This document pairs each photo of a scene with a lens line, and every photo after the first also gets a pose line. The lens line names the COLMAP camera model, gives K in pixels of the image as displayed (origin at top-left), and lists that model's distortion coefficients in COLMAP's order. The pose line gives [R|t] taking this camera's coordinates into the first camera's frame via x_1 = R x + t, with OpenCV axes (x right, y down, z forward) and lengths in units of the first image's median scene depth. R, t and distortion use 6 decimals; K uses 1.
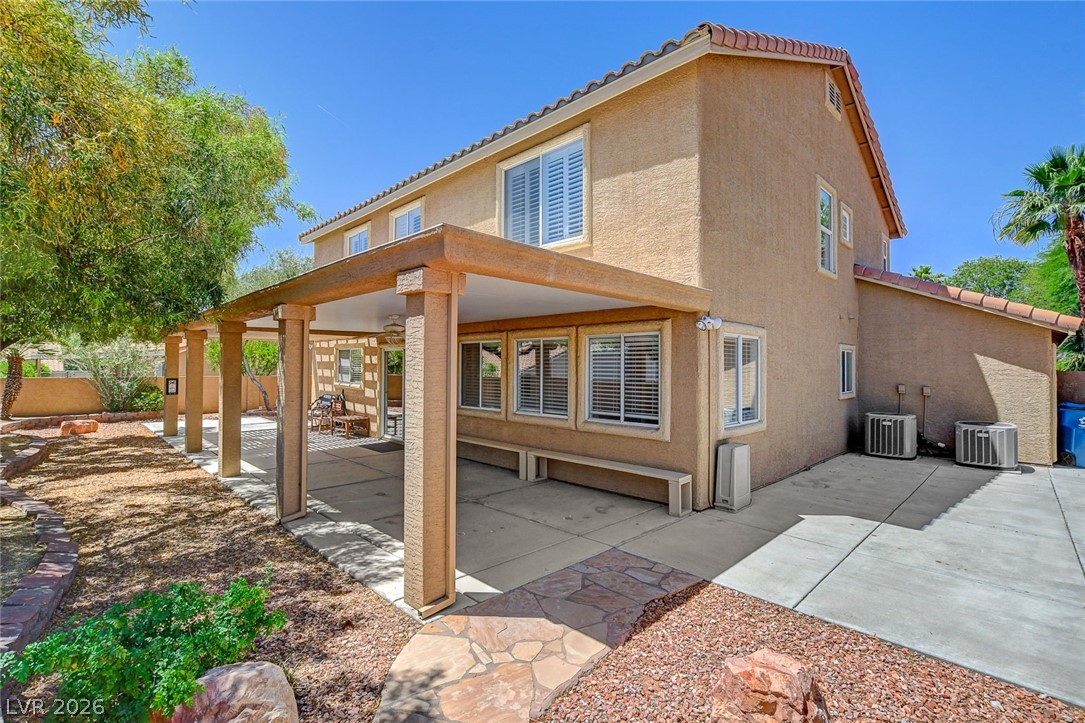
lens RADIAL K [[484.5, 0, 540.7], [0, 484.5, 365.2], [0, 0, 1]] dist [-0.026224, 0.006298]
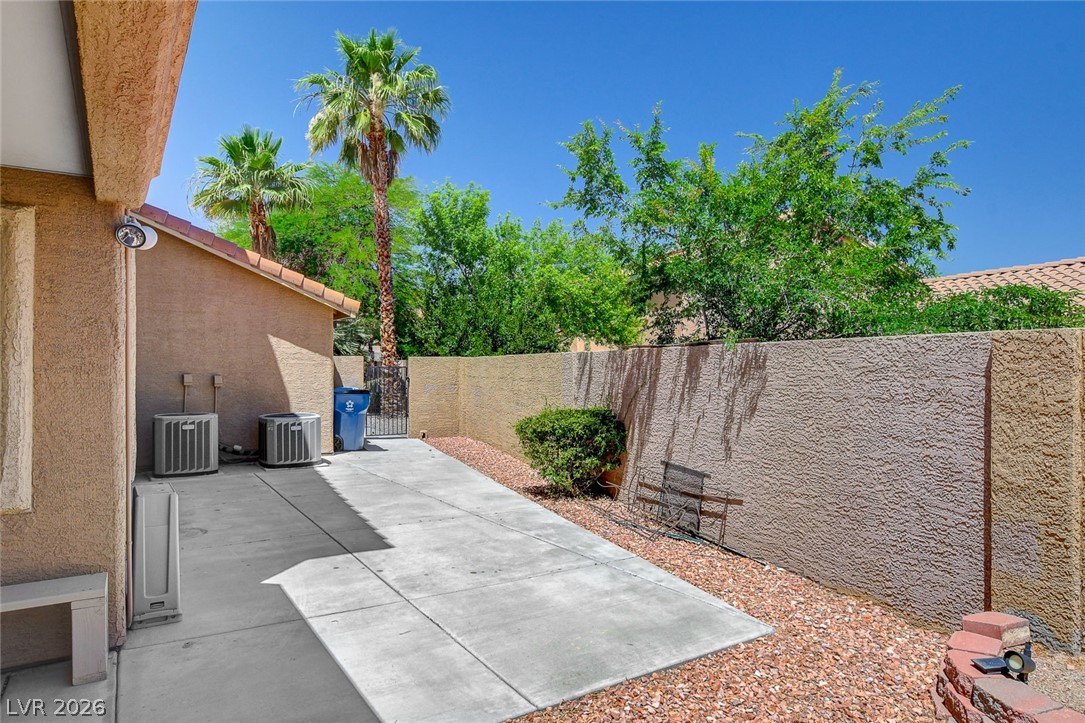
lens RADIAL K [[645.4, 0, 542.5], [0, 645.4, 361.5], [0, 0, 1]] dist [-0.018615, 0.001074]
pose [[0.214360, -0.003807, 0.976747, -0.106339], [-0.002078, 0.999988, 0.004353, 0.019767], [-0.976752, -0.002963, 0.214350, 0.303092]]
